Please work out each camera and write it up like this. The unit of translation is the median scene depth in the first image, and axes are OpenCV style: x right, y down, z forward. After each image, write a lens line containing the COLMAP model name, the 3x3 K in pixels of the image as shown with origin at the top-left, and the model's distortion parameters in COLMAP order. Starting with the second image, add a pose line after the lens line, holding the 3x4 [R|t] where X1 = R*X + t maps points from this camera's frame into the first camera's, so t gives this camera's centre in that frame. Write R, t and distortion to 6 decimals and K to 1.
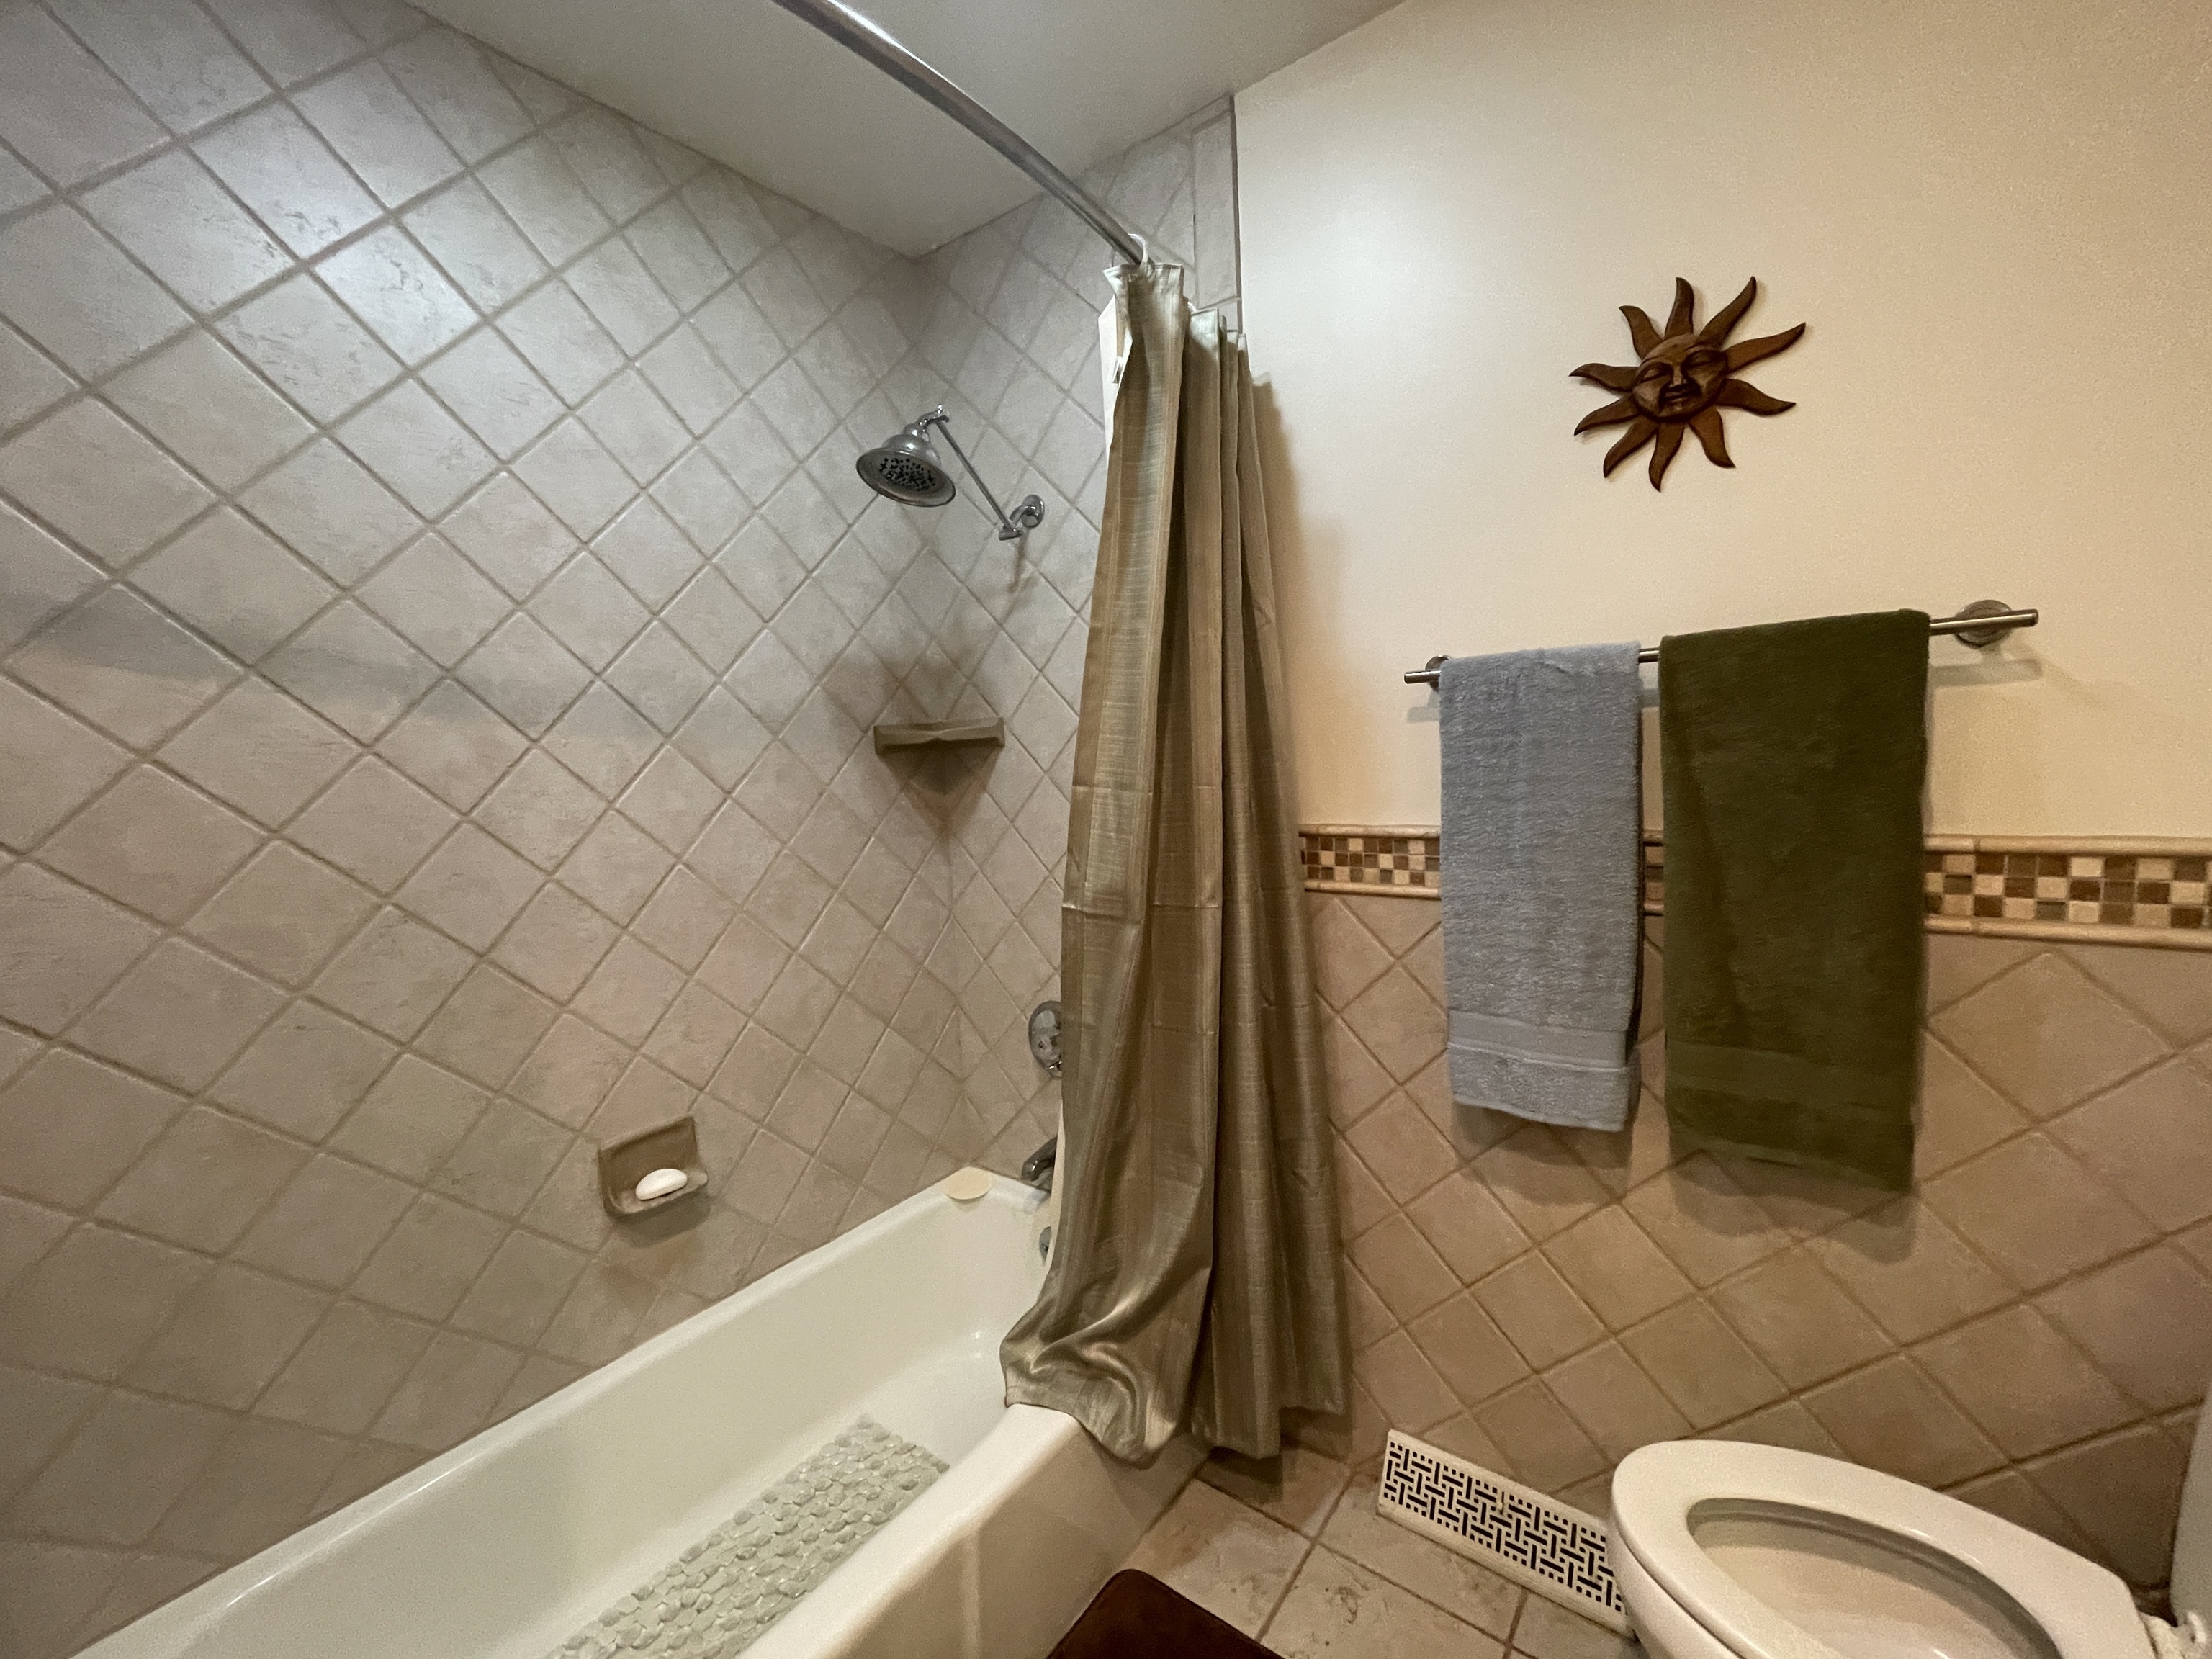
lens RADIAL K [[901.7, 0, 1107.8], [0, 901.7, 830.1], [0, 0, 1]] dist [-0.000839, -0.000950]
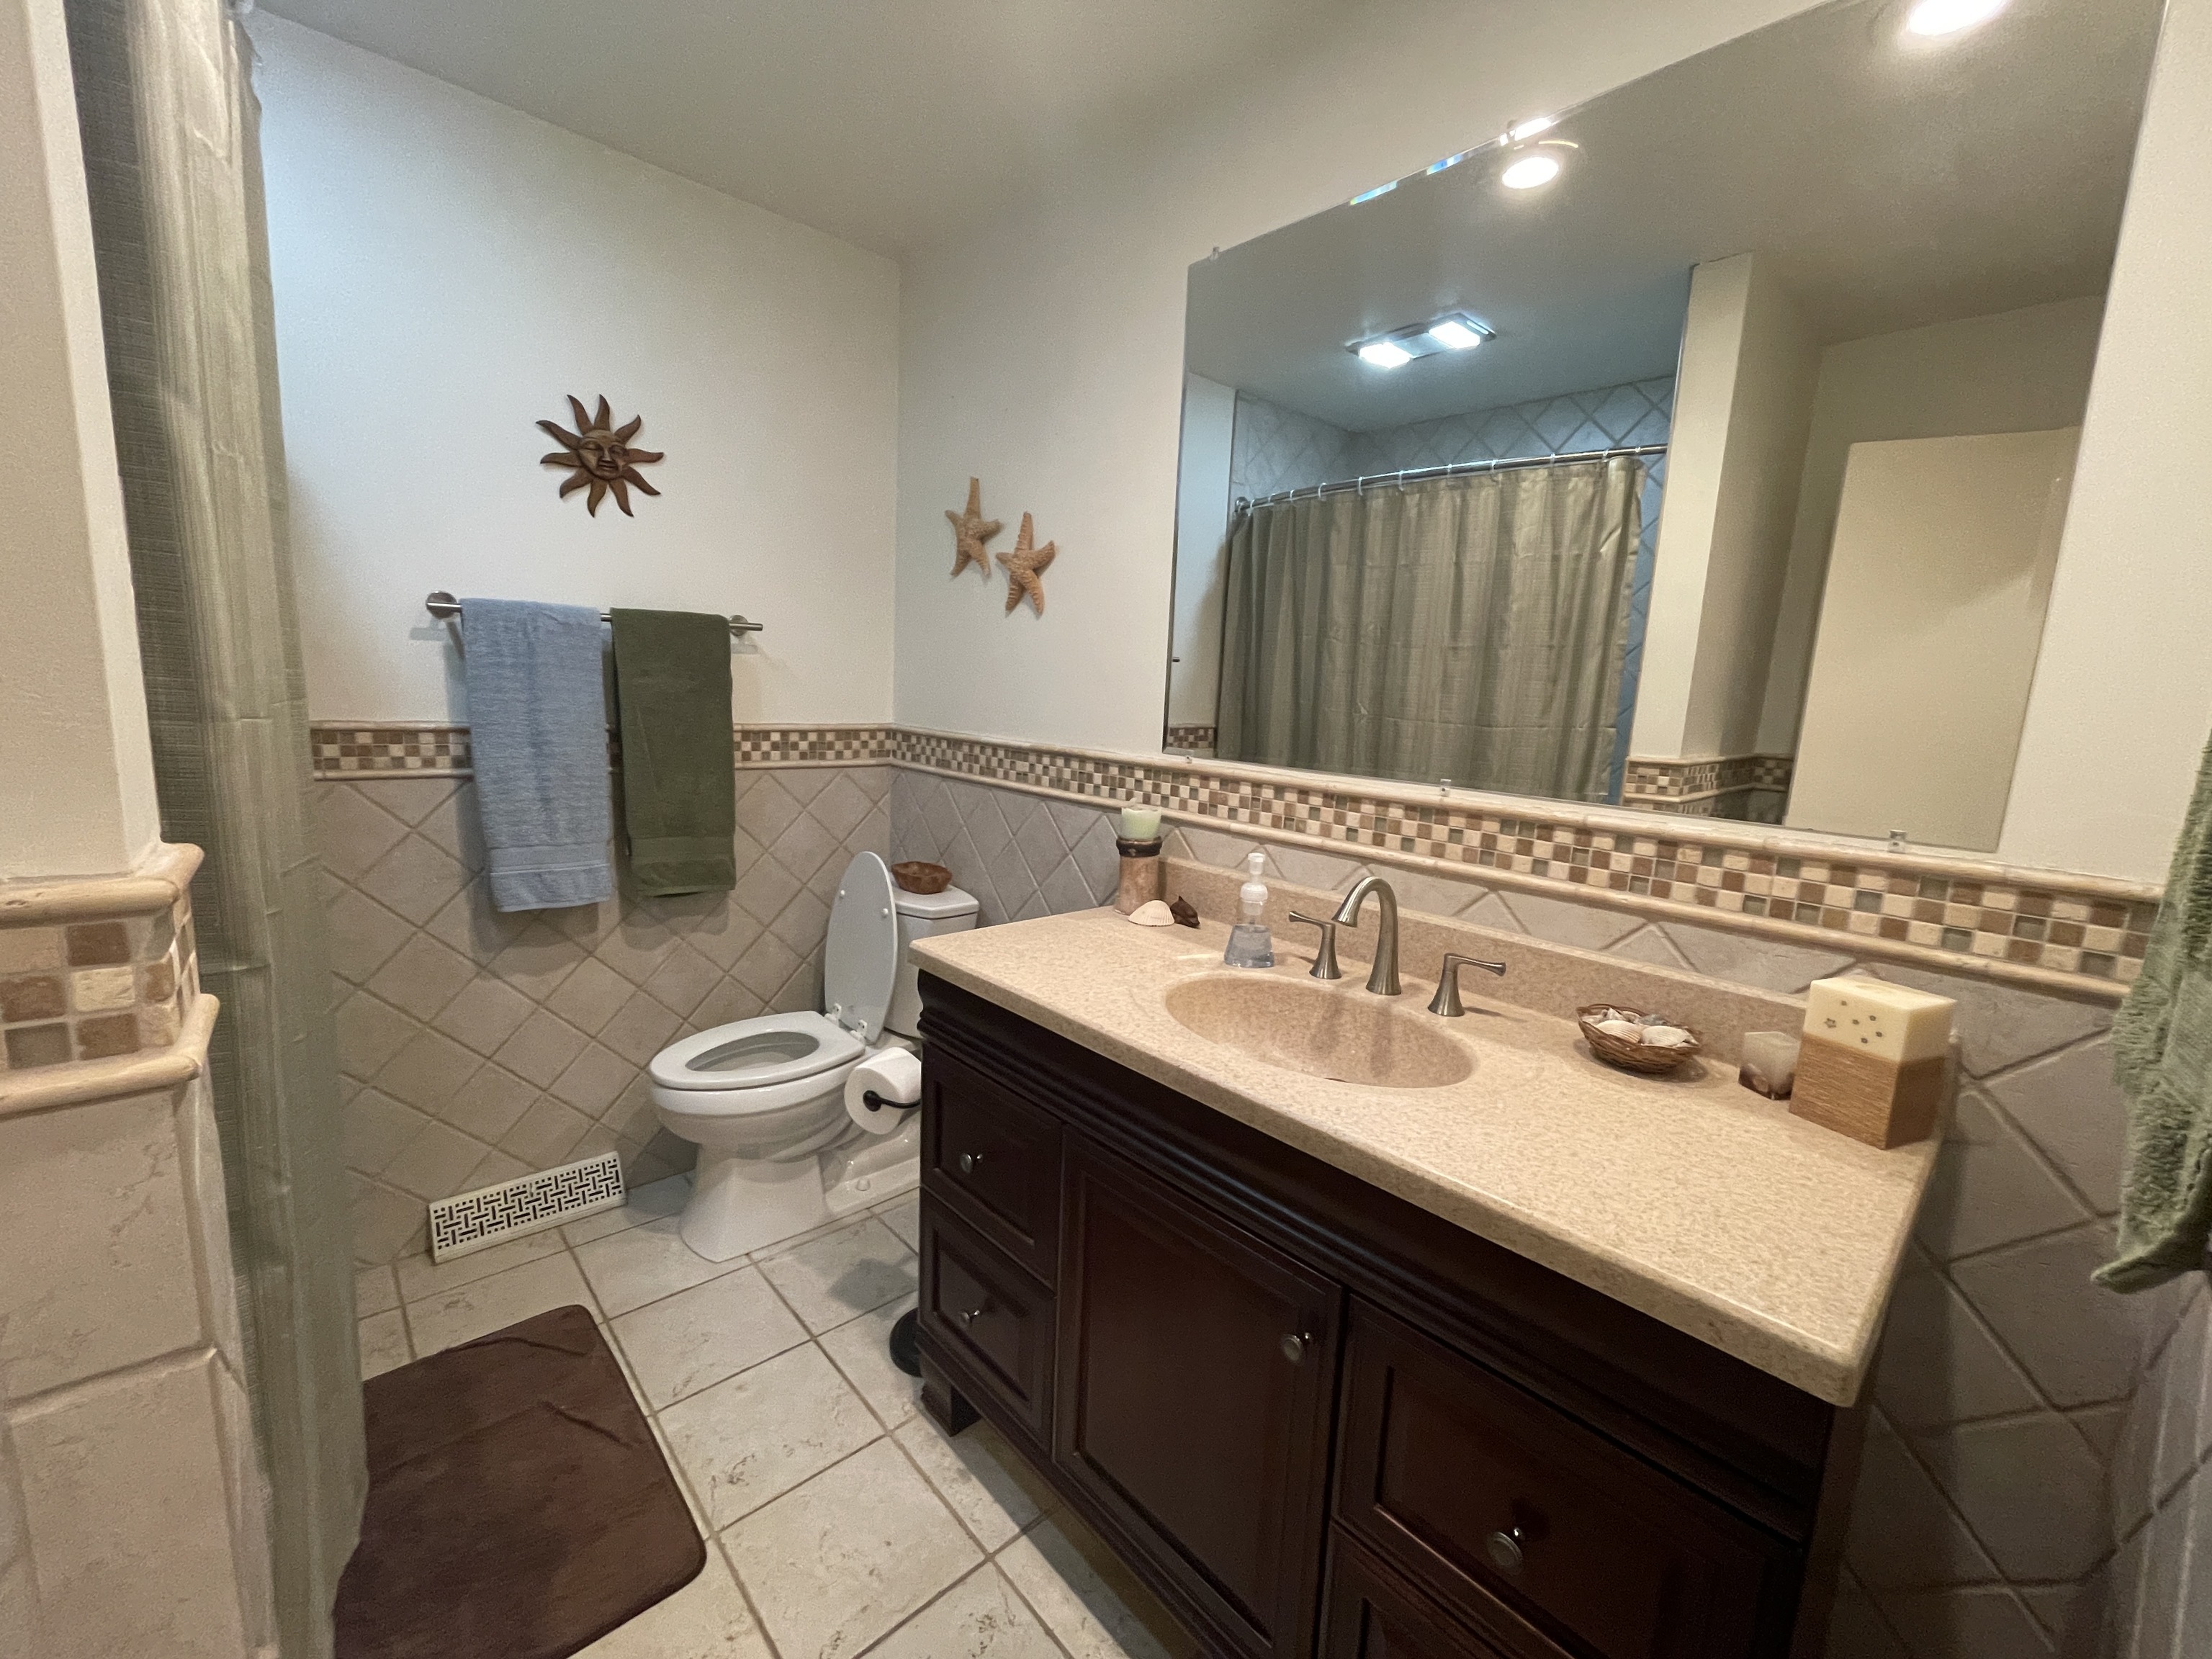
lens RADIAL K [[901.7, 0, 1104.5], [0, 901.7, 823.8], [0, 0, 1]] dist [-0.000839, -0.000950]
pose [[0.160676, -0.096032, 0.982324, -0.927067], [0.037224, 0.995137, 0.091195, 0.070990], [-0.986305, 0.021913, 0.163469, -0.192333]]
